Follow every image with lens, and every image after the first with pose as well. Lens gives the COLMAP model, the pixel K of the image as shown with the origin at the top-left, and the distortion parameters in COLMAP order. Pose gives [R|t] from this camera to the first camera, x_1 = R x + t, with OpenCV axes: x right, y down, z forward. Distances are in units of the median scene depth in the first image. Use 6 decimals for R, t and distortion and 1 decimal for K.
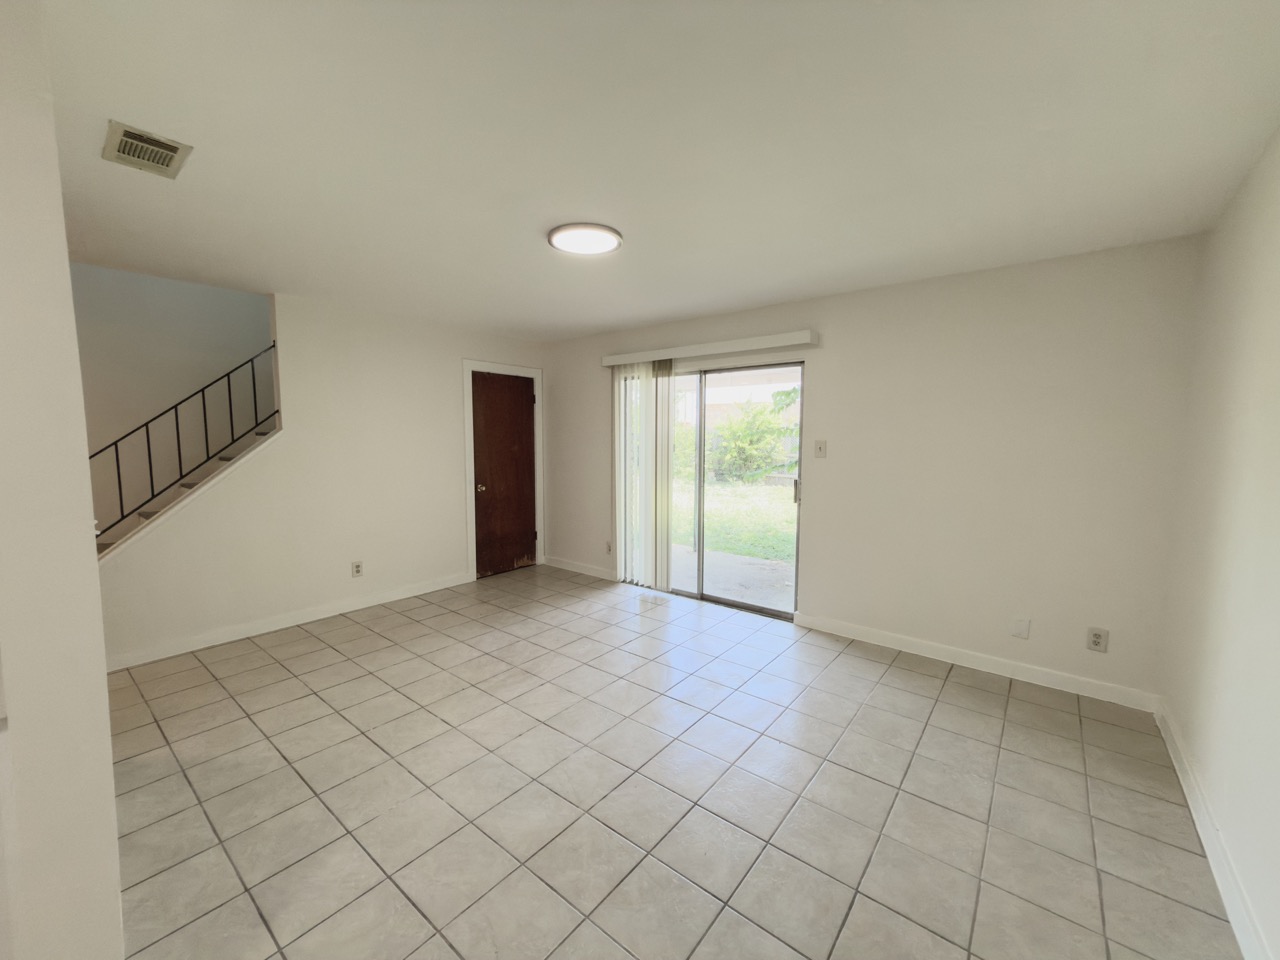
lens RADIAL K [[512.8, 0, 636.5], [0, 512.8, 478.5], [0, 0, 1]] dist [-0.002716, 0.000750]
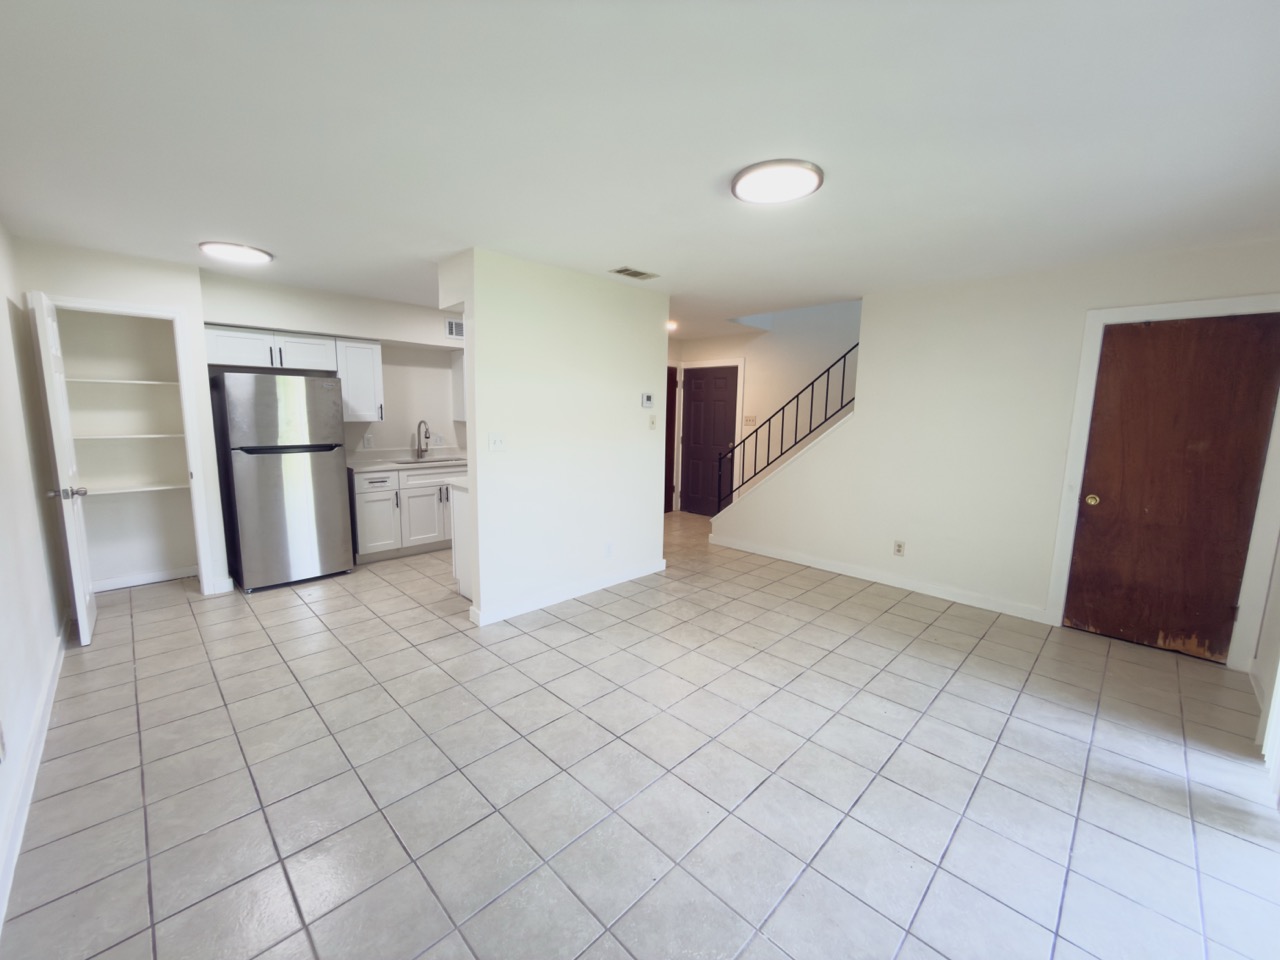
lens RADIAL K [[512.8, 0, 638.0], [0, 512.8, 478.6], [0, 0, 1]] dist [-0.002716, 0.000750]
pose [[-0.099173, 0.133411, -0.986086, 0.553721], [-0.102453, 0.984336, 0.143478, -0.059465], [0.989782, 0.115256, -0.083951, 0.617746]]
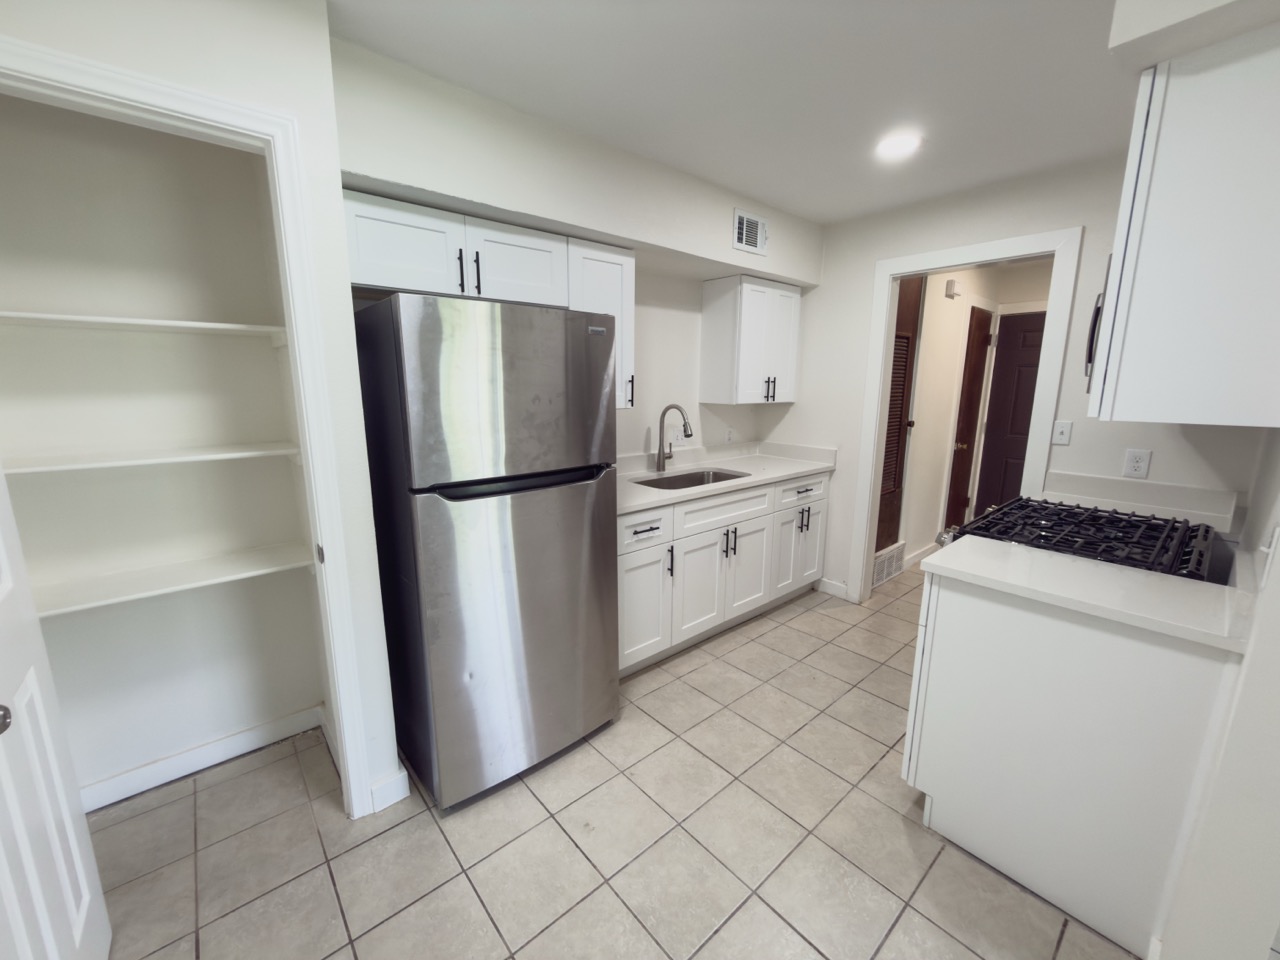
lens RADIAL K [[512.8, 0, 638.3], [0, 512.8, 479.5], [0, 0, 1]] dist [-0.002716, 0.000750]
pose [[-0.178124, 0.187933, -0.965895, 0.364663], [-0.092049, 0.974106, 0.206506, -0.039043], [0.979693, 0.125693, -0.156213, 0.401256]]
